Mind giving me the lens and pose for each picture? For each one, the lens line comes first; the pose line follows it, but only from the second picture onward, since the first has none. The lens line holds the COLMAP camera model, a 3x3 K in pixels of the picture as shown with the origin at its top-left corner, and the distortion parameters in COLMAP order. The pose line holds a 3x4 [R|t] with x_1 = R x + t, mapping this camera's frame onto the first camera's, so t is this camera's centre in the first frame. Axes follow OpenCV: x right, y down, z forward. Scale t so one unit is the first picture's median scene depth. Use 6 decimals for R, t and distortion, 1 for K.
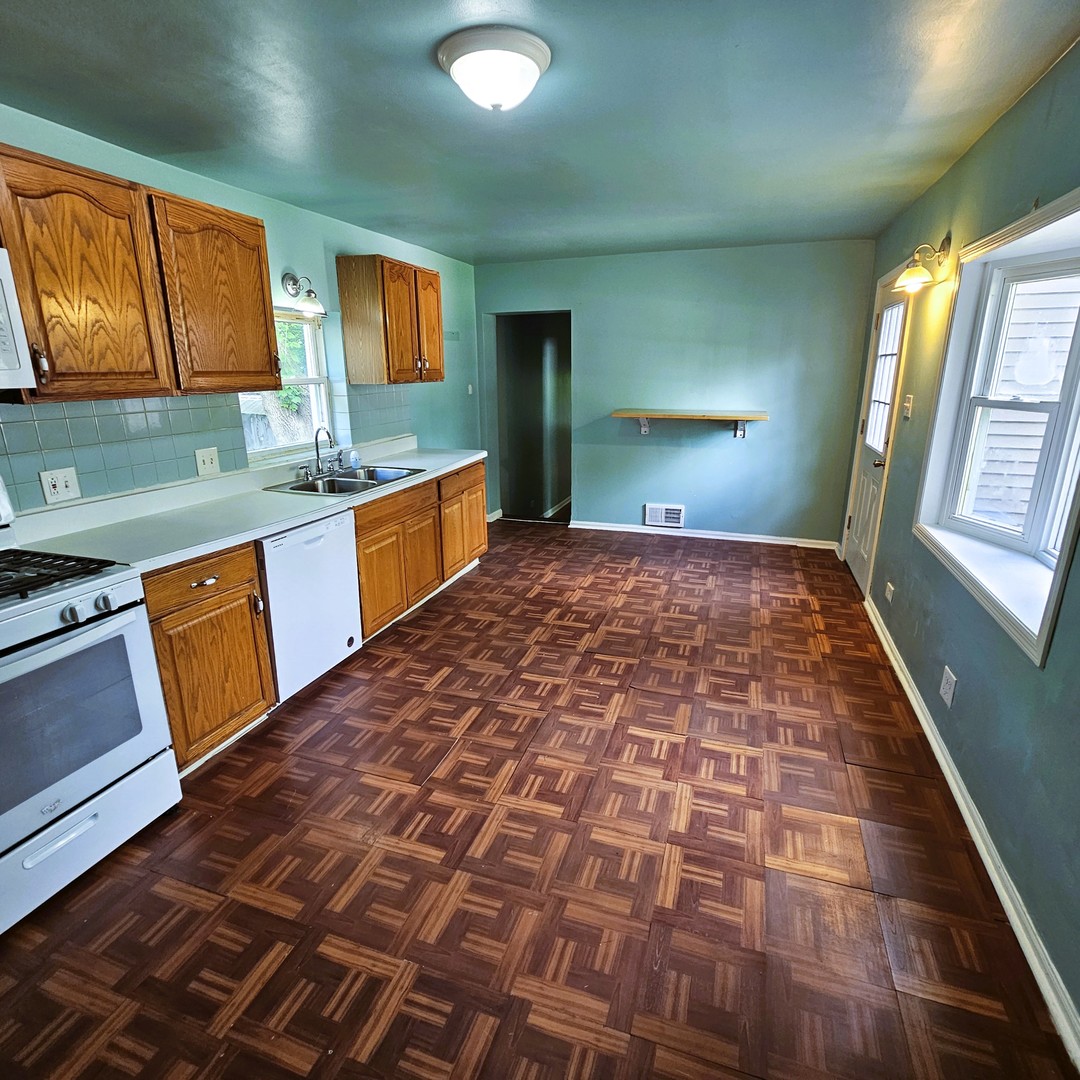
lens RADIAL K [[590.7, 0, 547.7], [0, 590.7, 534.7], [0, 0, 1]] dist [0.001930, -0.002479]
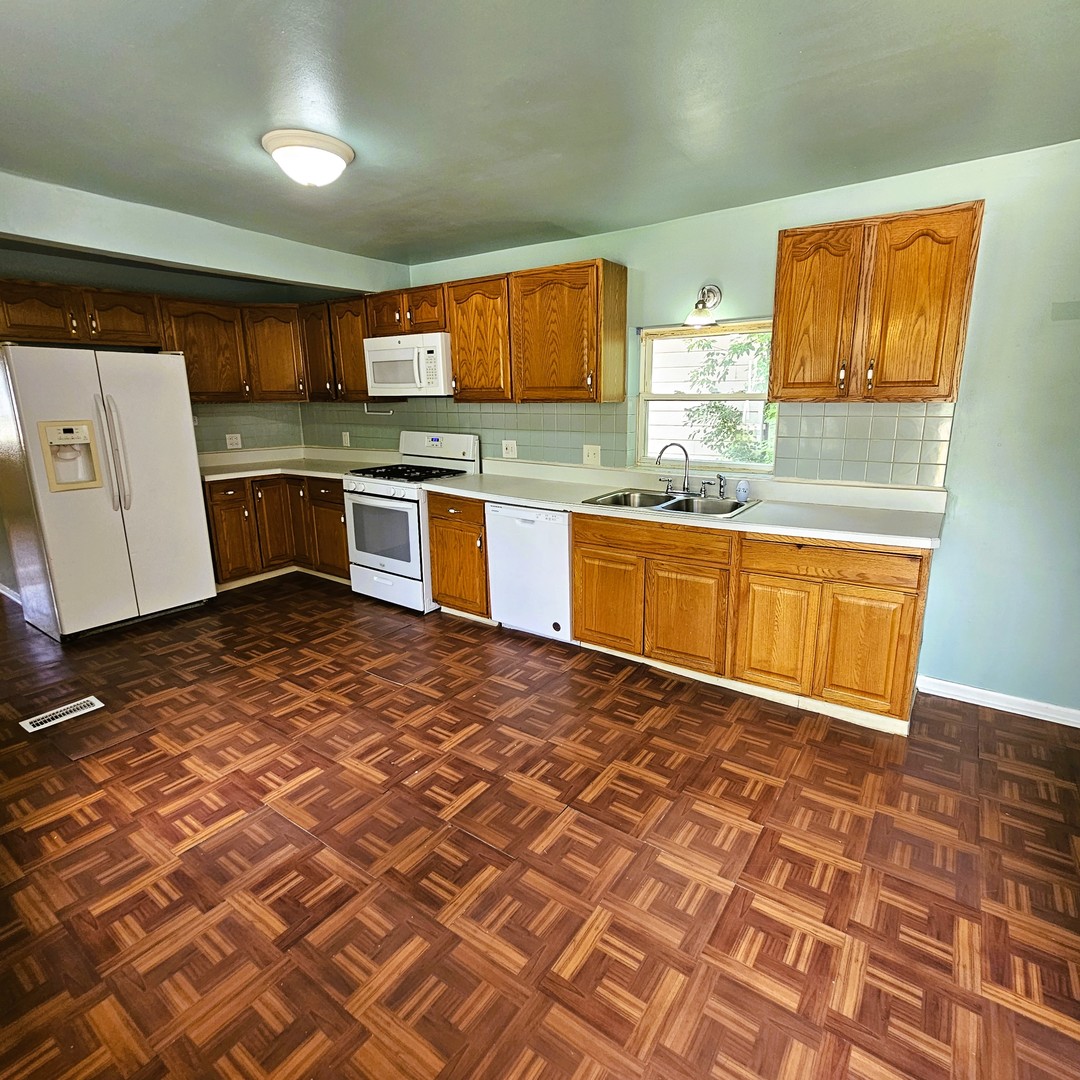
lens RADIAL K [[590.7, 0, 551.4], [0, 590.7, 537.5], [0, 0, 1]] dist [0.001930, -0.002479]
pose [[-0.278588, 0.232421, -0.931863, 0.758230], [-0.253412, 0.918102, 0.304748, -0.352033], [0.926375, 0.321044, -0.196874, 1.302655]]
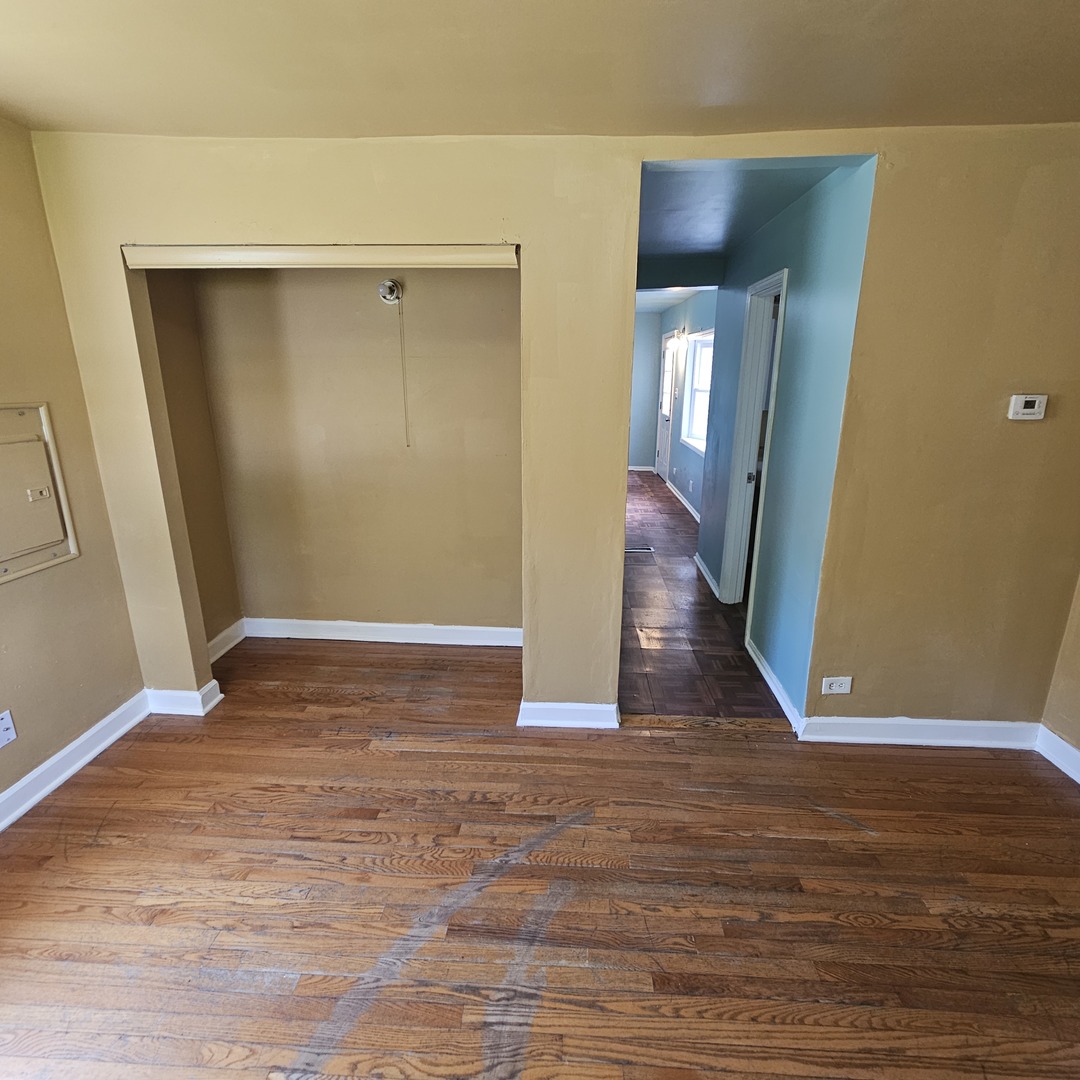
lens RADIAL K [[590.7, 0, 538.5], [0, 590.7, 541.8], [0, 0, 1]] dist [0.001930, -0.002479]
pose [[0.960875, -0.069502, 0.268120, -0.541200], [0.070402, 0.997499, 0.006269, 0.289924], [-0.267885, 0.012852, 0.963365, -1.017243]]
